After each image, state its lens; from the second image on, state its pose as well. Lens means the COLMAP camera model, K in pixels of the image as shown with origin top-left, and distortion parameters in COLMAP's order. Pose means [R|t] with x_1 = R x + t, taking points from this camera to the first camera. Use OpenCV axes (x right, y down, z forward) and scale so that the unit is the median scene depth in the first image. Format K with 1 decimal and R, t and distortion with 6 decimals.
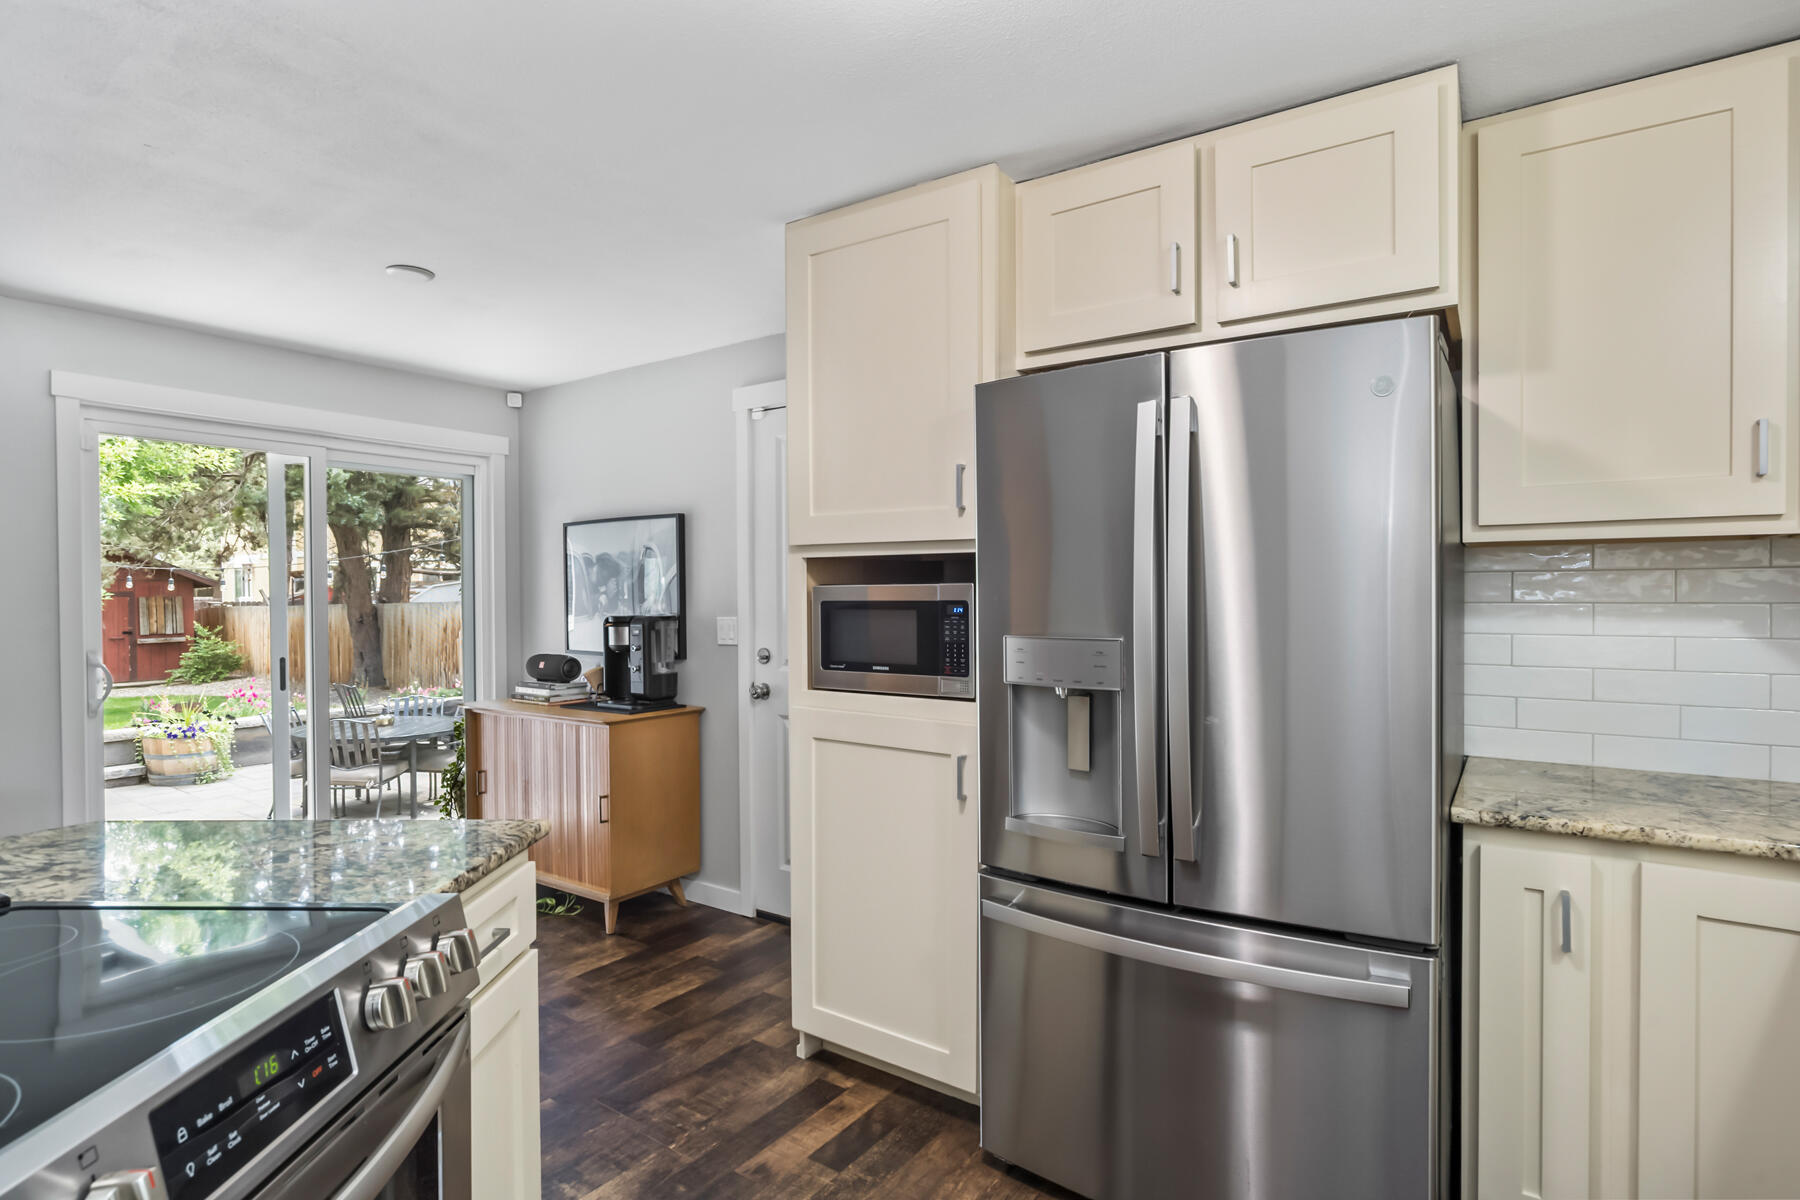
lens RADIAL K [[908.8, 0, 903.2], [0, 908.8, 592.4], [0, 0, 1]] dist [-0.010434, 0.001144]
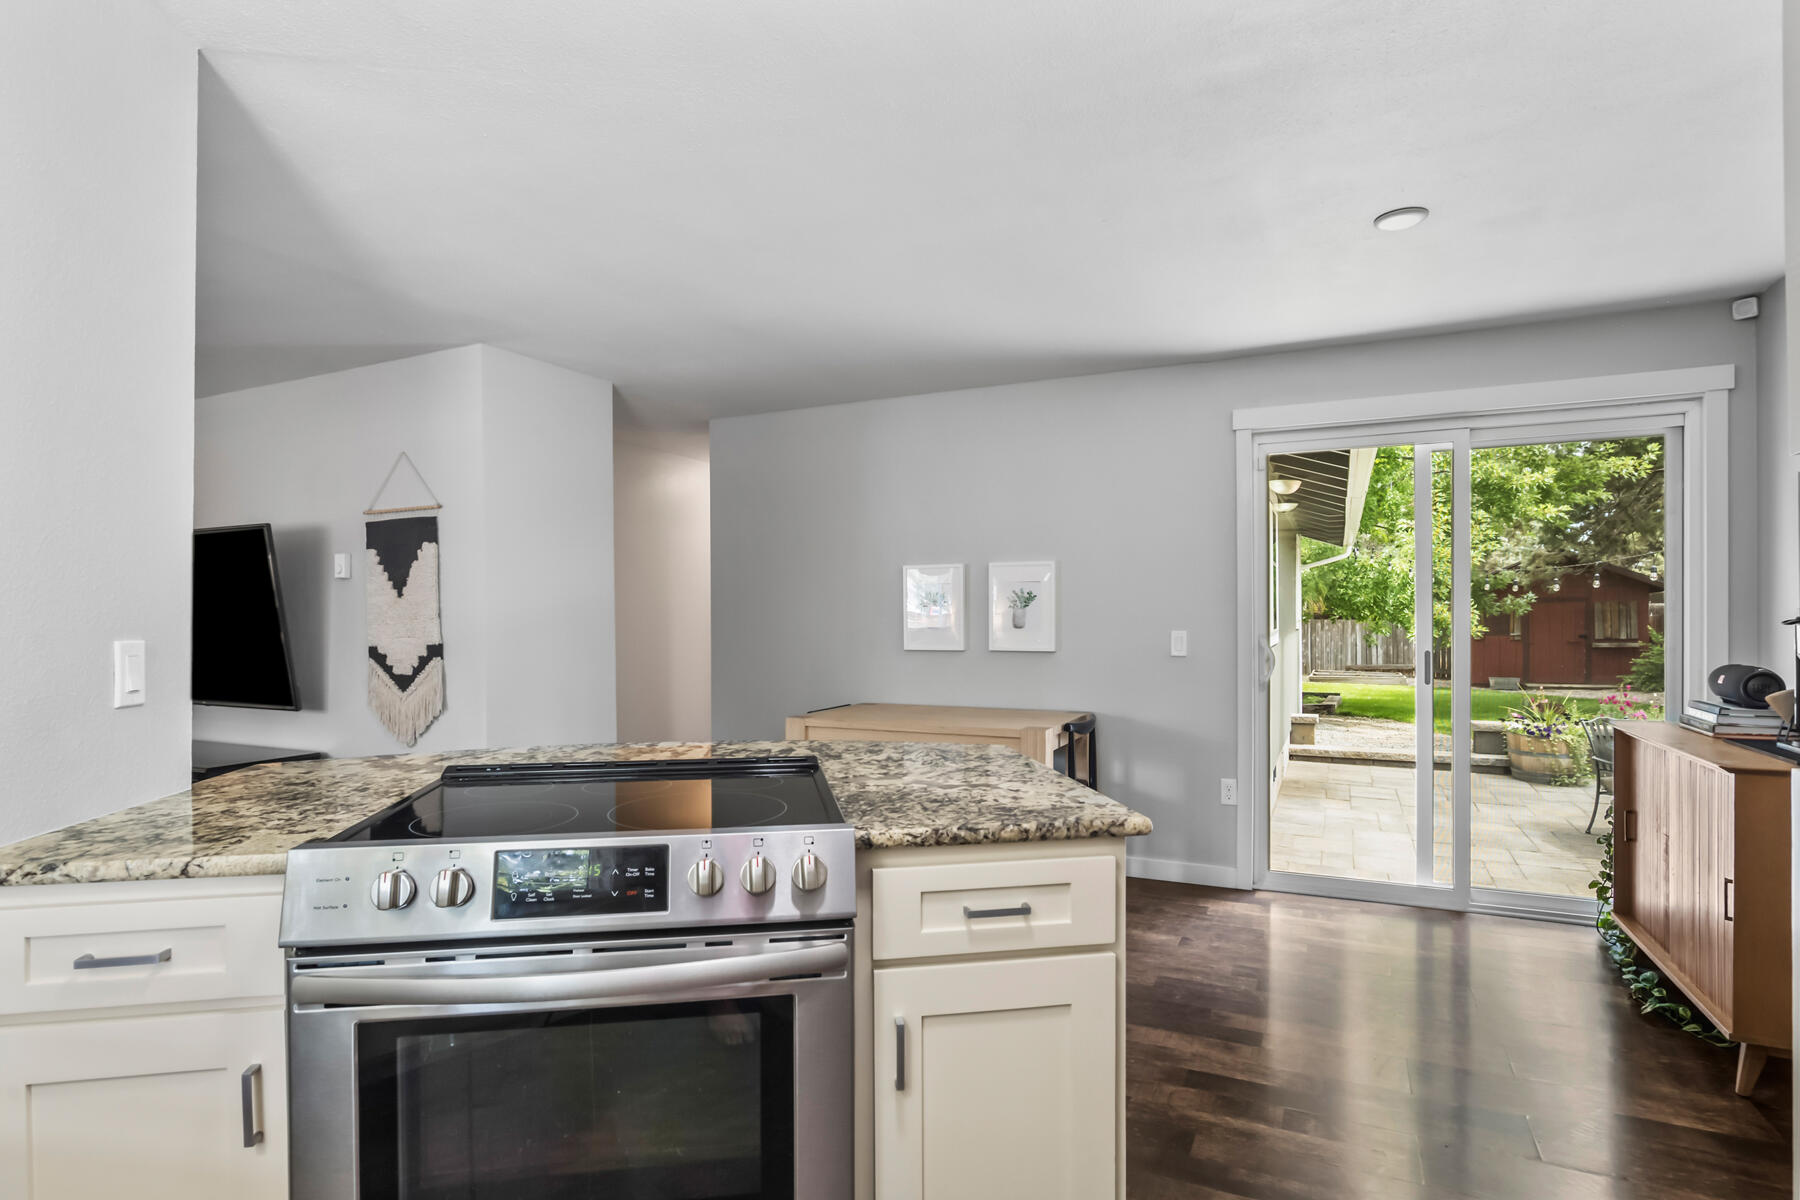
lens RADIAL K [[910.9, 0, 899.7], [0, 910.9, 611.3], [0, 0, 1]] dist [-0.011976, 0.000546]
pose [[0.169913, 0.003904, -0.985451, 0.081698], [0.008297, 0.999951, 0.005392, 0.008393], [0.985424, -0.009092, 0.169872, 0.117210]]
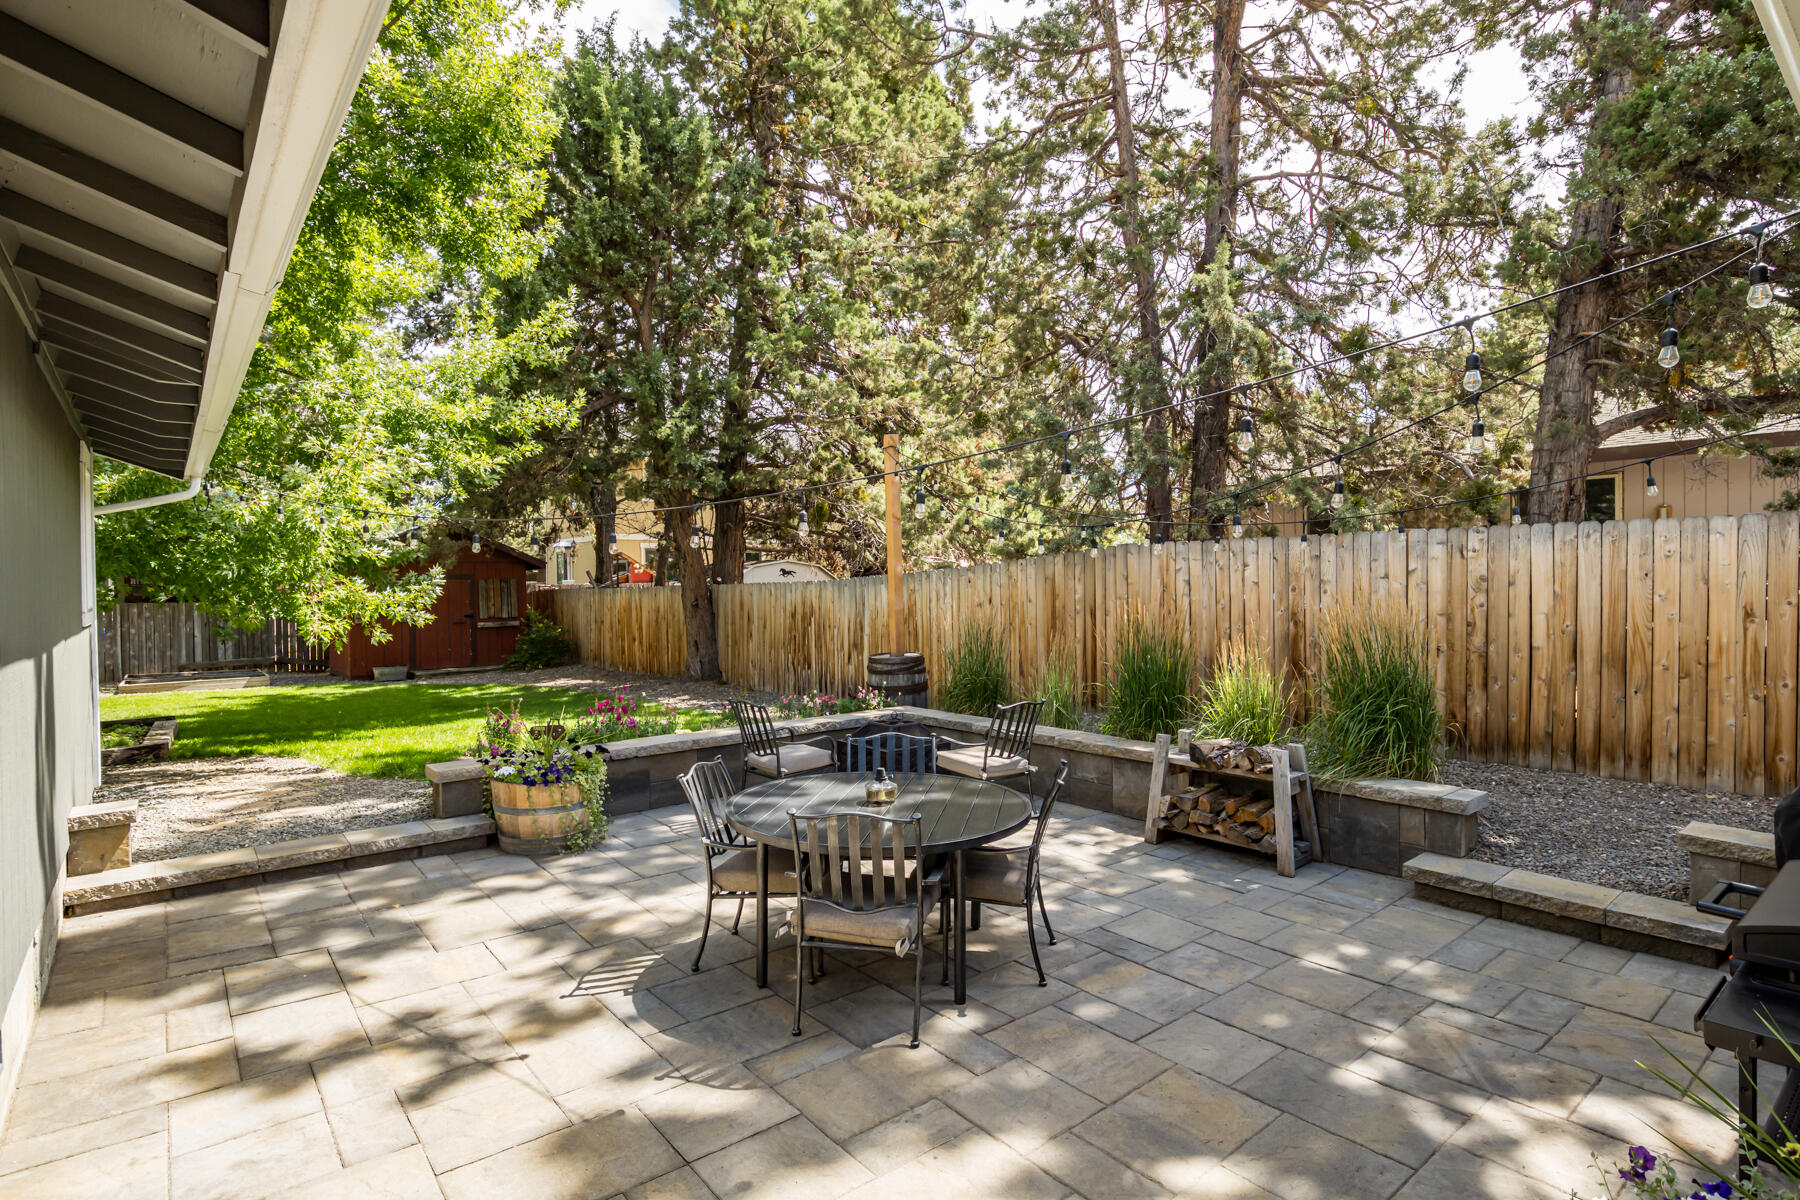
lens RADIAL K [[908.8, 0, 903.2], [0, 908.8, 592.4], [0, 0, 1]] dist [-0.010434, 0.001144]
pose [[0.965755, -0.000743, -0.259456, -0.366796], [0.005075, 0.999859, 0.016025, 0.013318], [0.259407, -0.016793, 0.965622, 0.425593]]
